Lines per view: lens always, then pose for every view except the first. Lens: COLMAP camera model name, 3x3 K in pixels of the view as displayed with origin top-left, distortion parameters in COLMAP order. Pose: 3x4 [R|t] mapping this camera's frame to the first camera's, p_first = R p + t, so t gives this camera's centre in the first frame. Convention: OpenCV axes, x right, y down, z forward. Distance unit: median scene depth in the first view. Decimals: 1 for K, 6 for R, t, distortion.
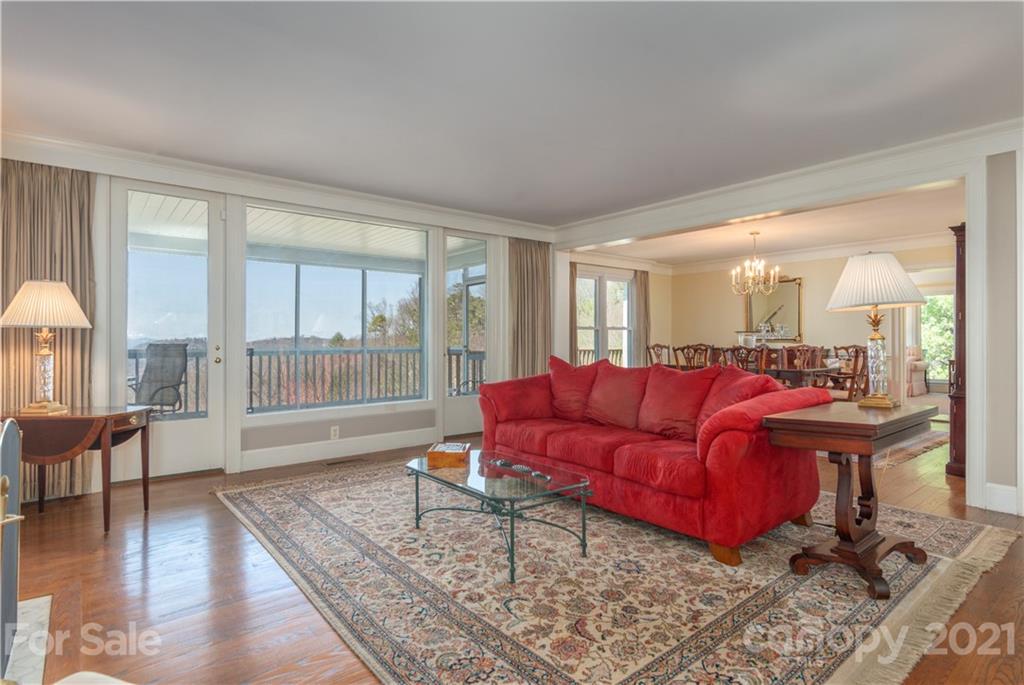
lens RADIAL K [[523.5, 0, 504.4], [0, 523.5, 339.9], [0, 0, 1]] dist [-0.000062, 0.000215]
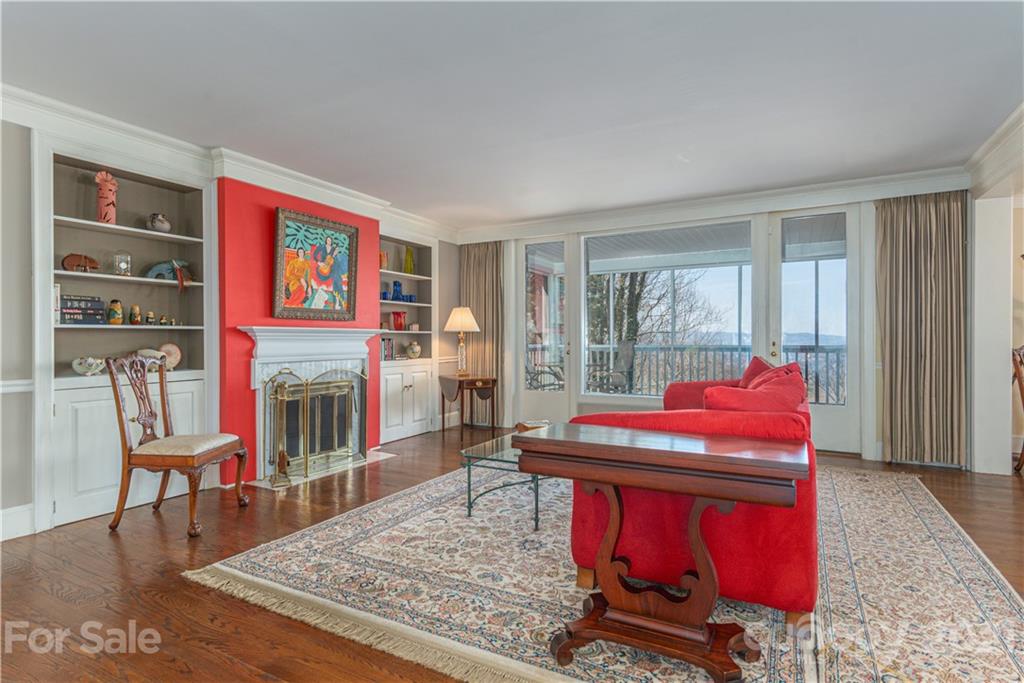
lens RADIAL K [[523.5, 0, 504.7], [0, 523.5, 339.9], [0, 0, 1]] dist [-0.000062, 0.000215]
pose [[0.383263, 0.004168, -0.923630, 1.428578], [0.005036, 0.999966, 0.006602, -0.008265], [0.923625, -0.007182, 0.383229, 0.613209]]
